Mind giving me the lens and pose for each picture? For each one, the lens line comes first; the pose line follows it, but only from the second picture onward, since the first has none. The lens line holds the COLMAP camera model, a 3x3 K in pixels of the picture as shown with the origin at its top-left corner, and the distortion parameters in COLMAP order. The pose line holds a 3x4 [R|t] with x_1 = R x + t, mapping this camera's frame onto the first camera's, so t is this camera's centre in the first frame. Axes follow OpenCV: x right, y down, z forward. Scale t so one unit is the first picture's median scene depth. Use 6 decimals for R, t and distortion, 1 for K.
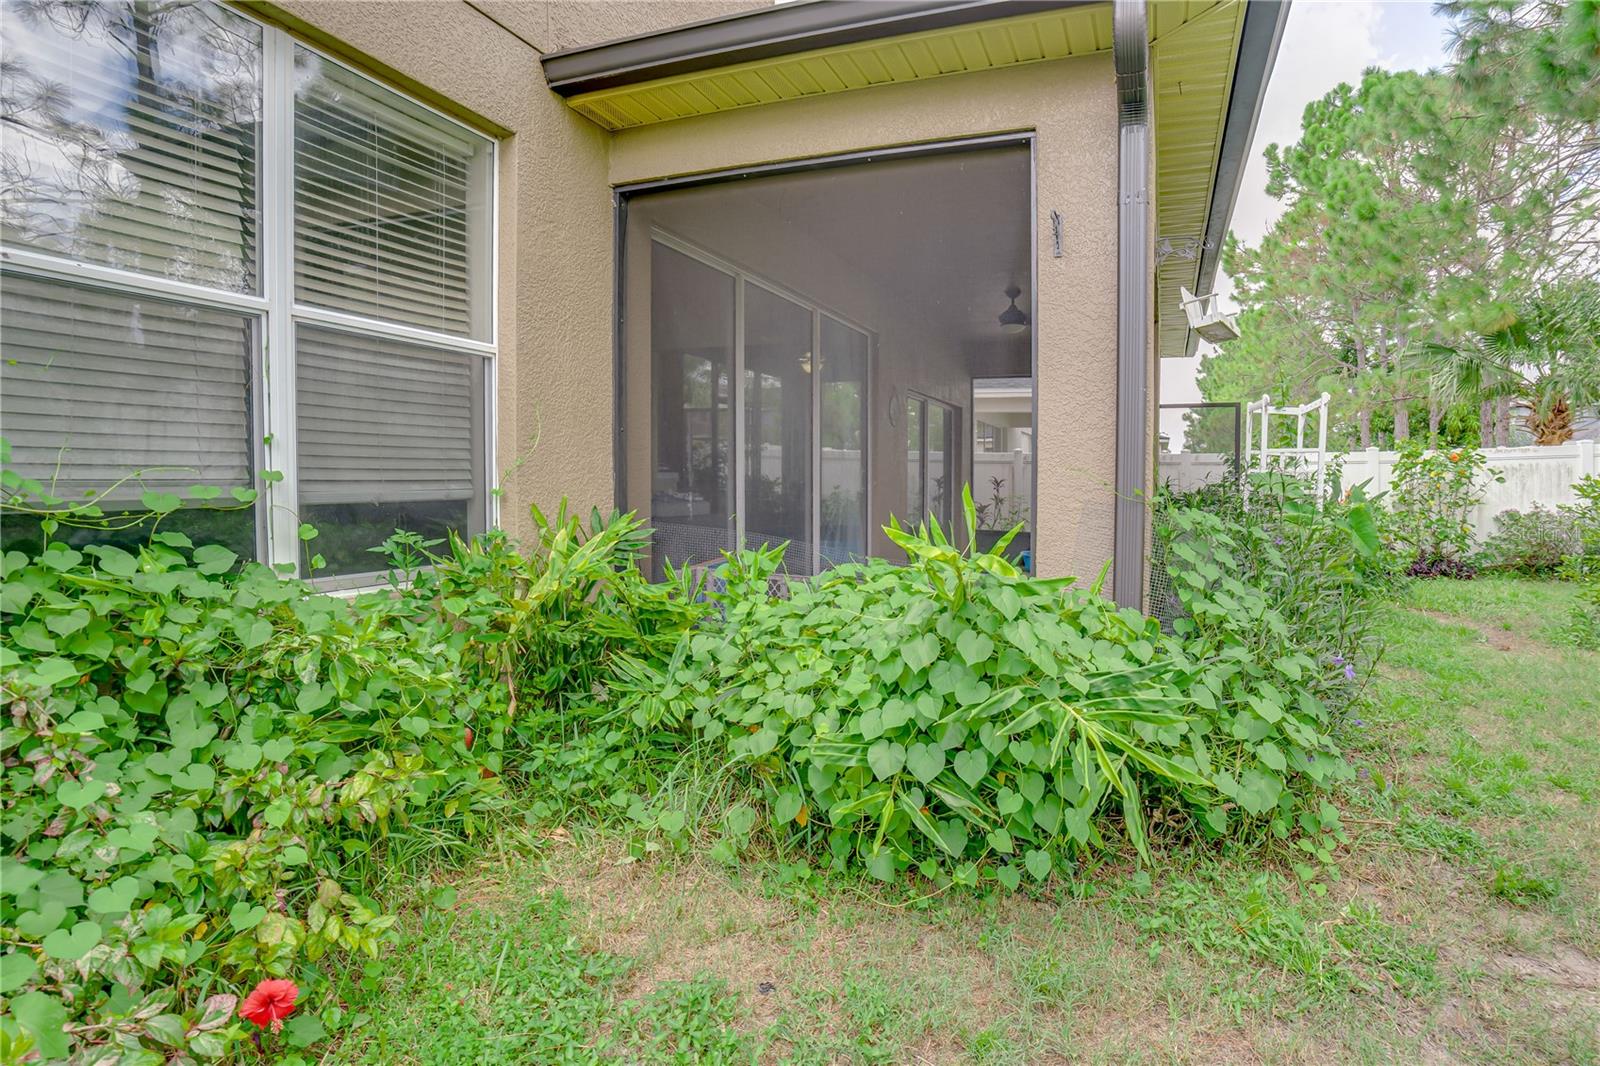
lens RADIAL K [[801.8, 0, 865.8], [0, 801.8, 518.7], [0, 0, 1]] dist [-0.035895, 0.010786]
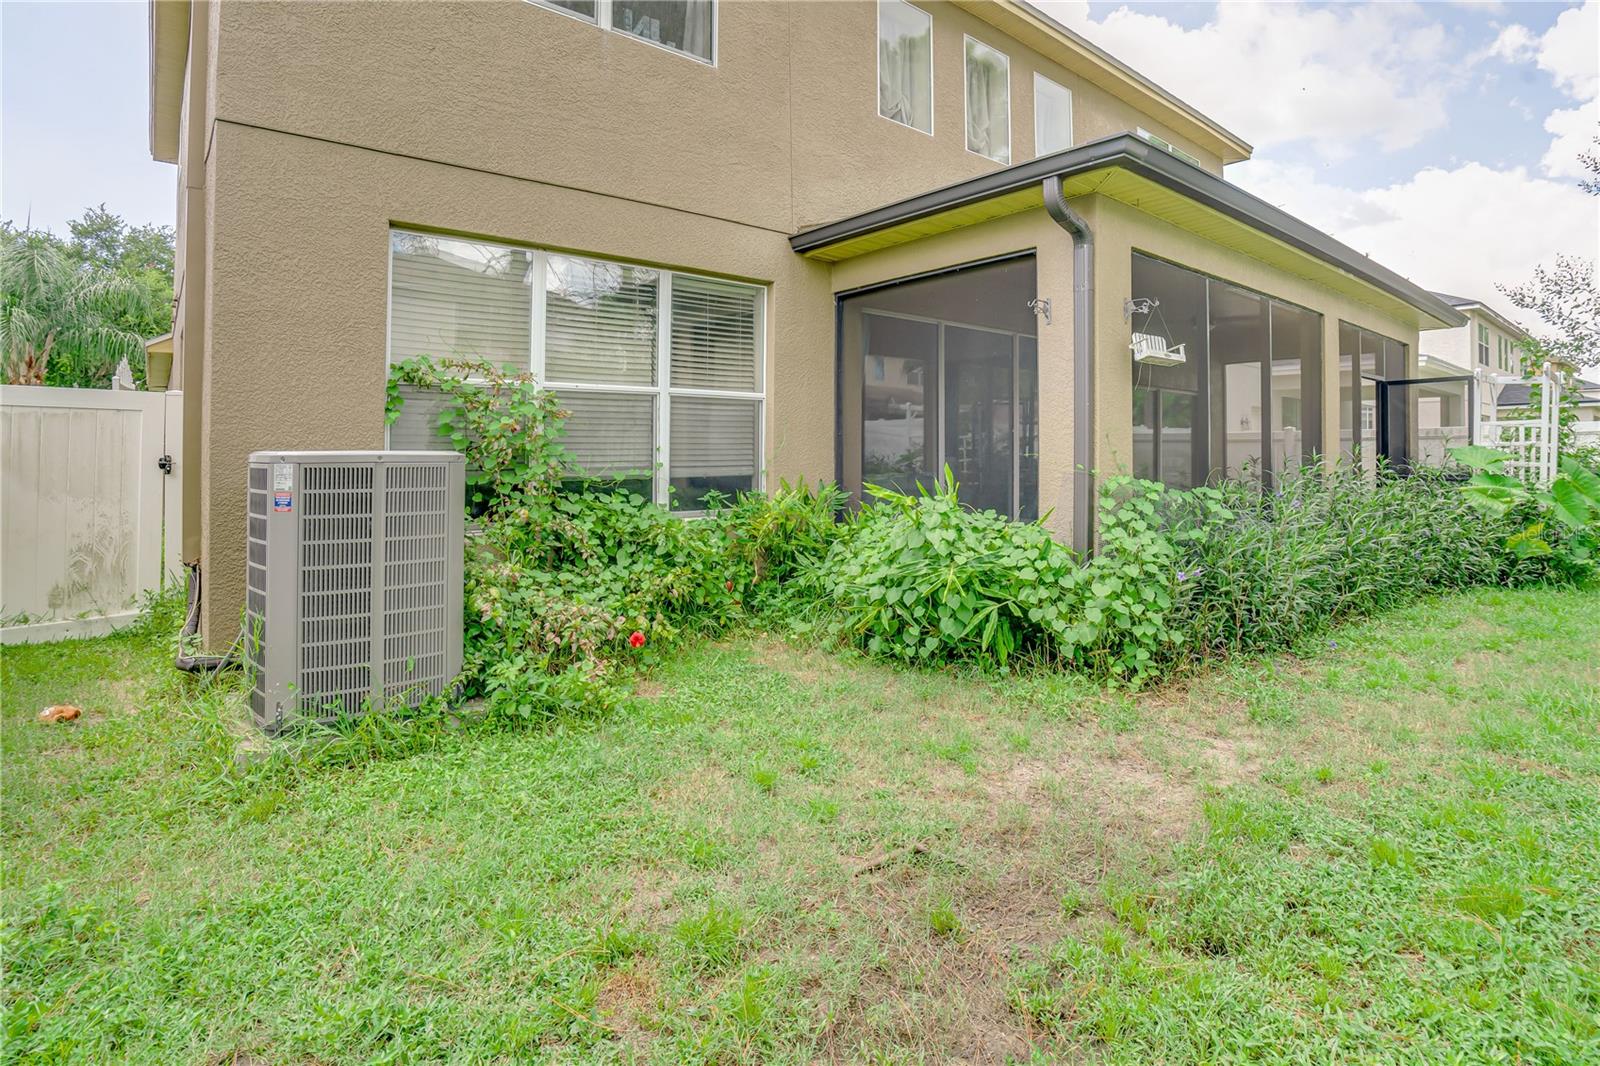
lens RADIAL K [[801.8, 0, 858.6], [0, 801.8, 446.4], [0, 0, 1]] dist [-0.035895, 0.010786]
pose [[0.891845, -0.027483, -0.451505, 0.781595], [-0.003838, 0.997657, -0.068308, 0.046861], [0.452324, 0.062653, 0.889650, -0.774667]]
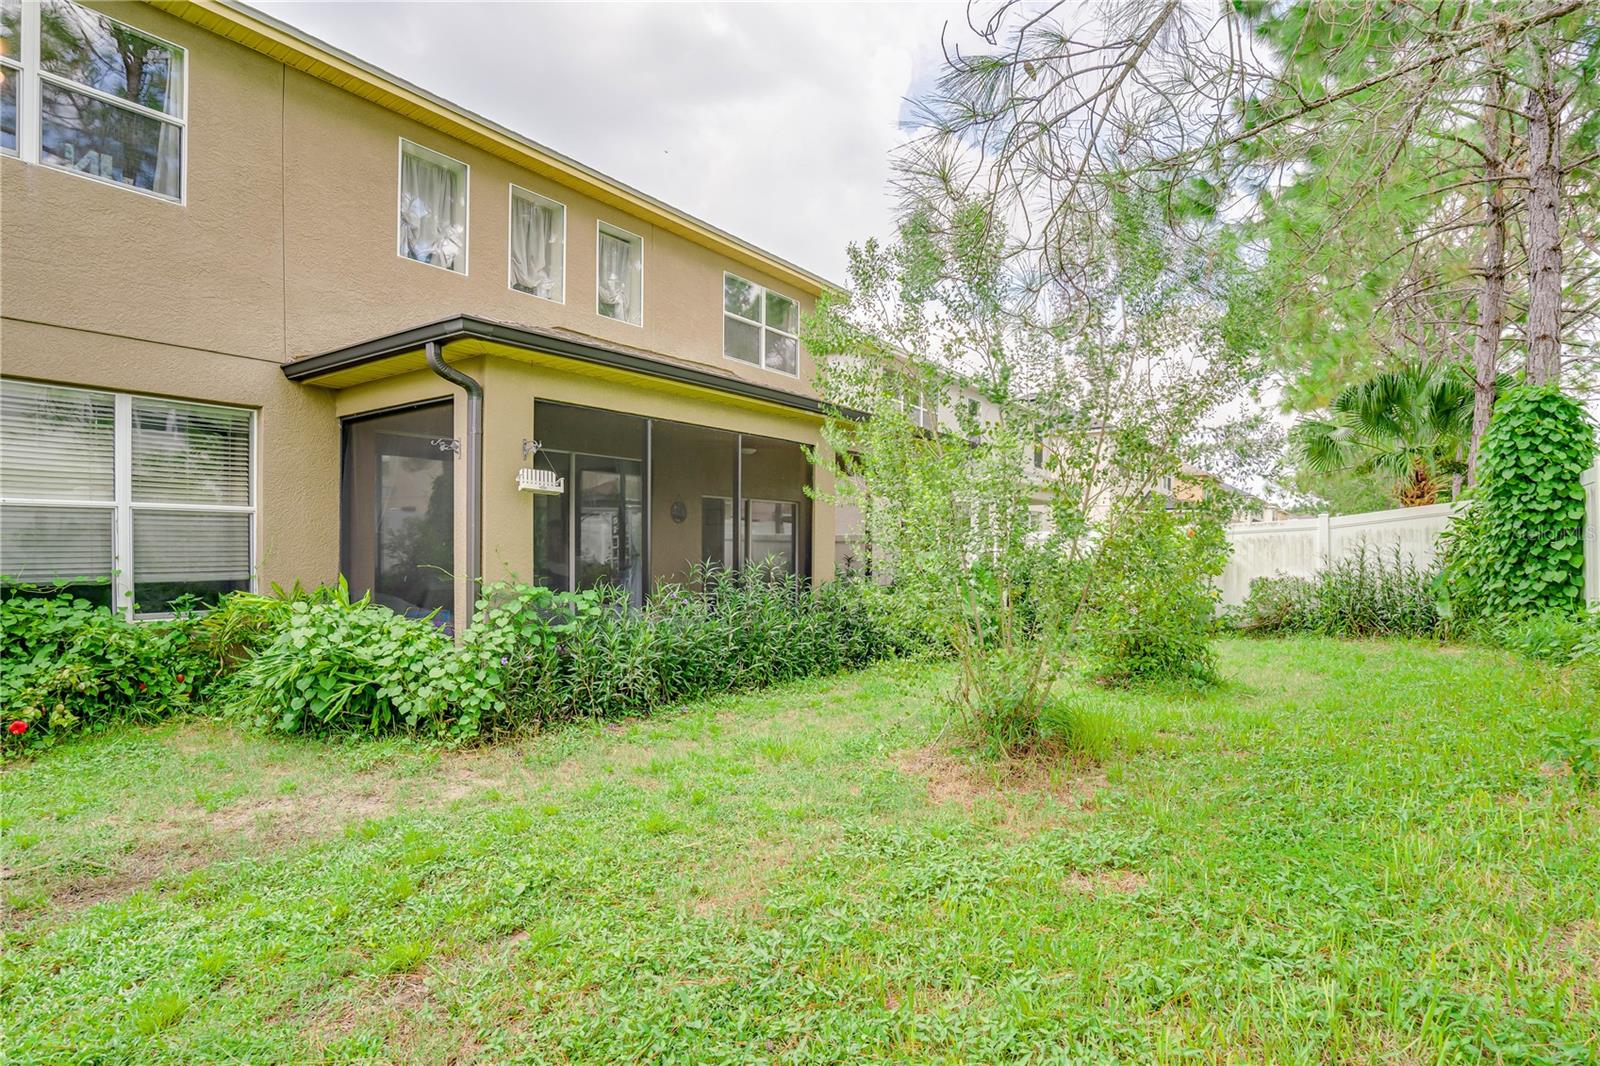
lens RADIAL K [[757.3, 0, 802.4], [0, 757.3, 567.7], [0, 0, 1]] dist [0.003123, 0.000402]
pose [[0.970149, -0.009689, -0.242317, 1.910265], [0.003247, 0.999631, -0.026971, 0.005322], [0.242489, 0.025379, 0.969822, -0.804266]]
